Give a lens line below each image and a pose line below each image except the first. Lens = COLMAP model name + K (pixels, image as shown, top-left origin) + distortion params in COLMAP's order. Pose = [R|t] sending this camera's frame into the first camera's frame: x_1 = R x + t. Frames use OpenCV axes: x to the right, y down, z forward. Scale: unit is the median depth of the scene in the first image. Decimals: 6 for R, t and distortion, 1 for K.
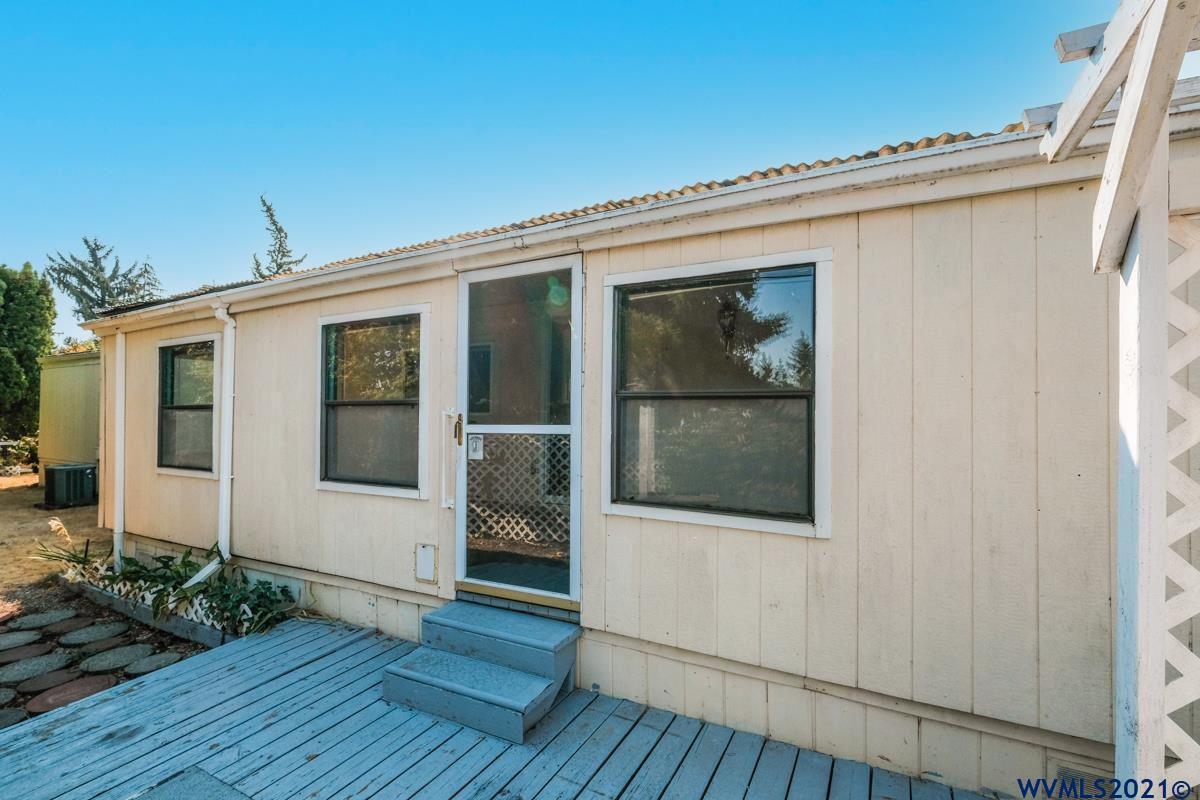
lens RADIAL K [[523.5, 0, 600.0], [0, 523.5, 400.0], [0, 0, 1]] dist [-0.001582, 0.000072]
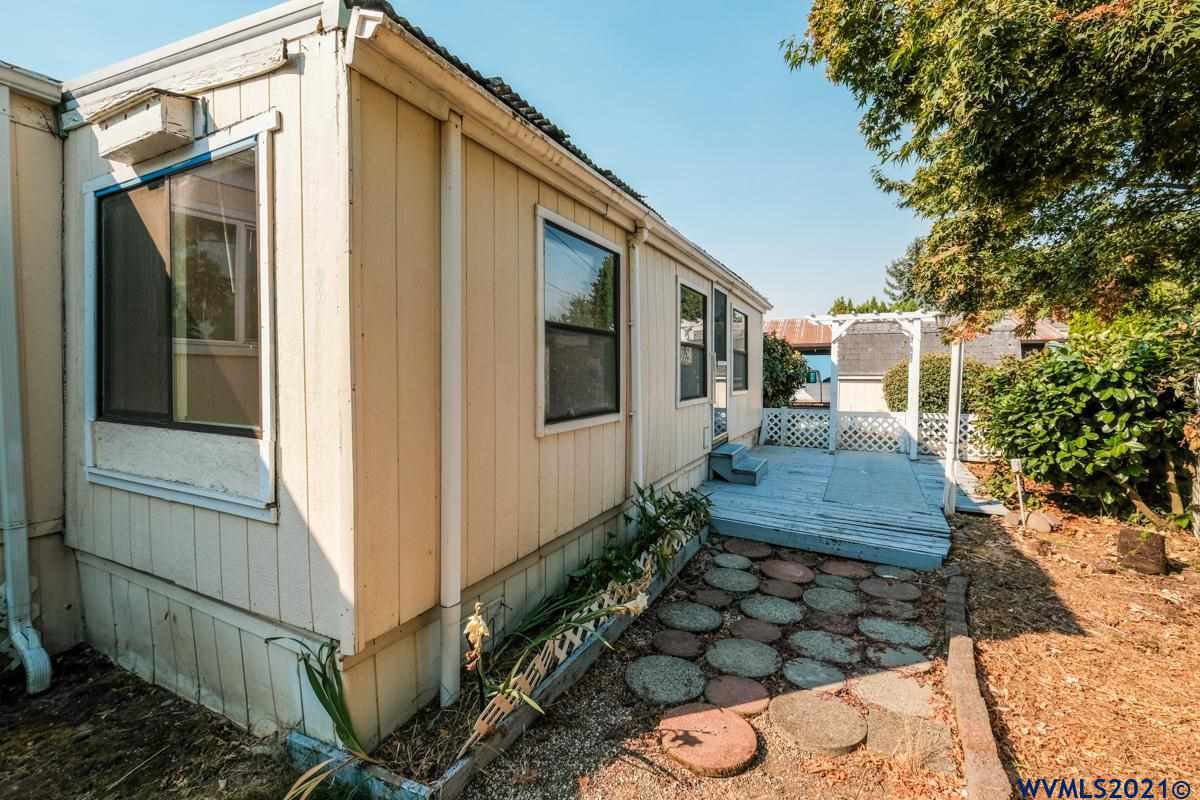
lens RADIAL K [[523.5, 0, 600.0], [0, 523.5, 400.0], [0, 0, 1]] dist [-0.001582, 0.000072]
pose [[-0.015381, -0.048102, 0.998724, -1.708746], [-0.016818, 0.998713, 0.047843, 0.090189], [-0.999740, -0.016061, -0.016171, 1.138985]]
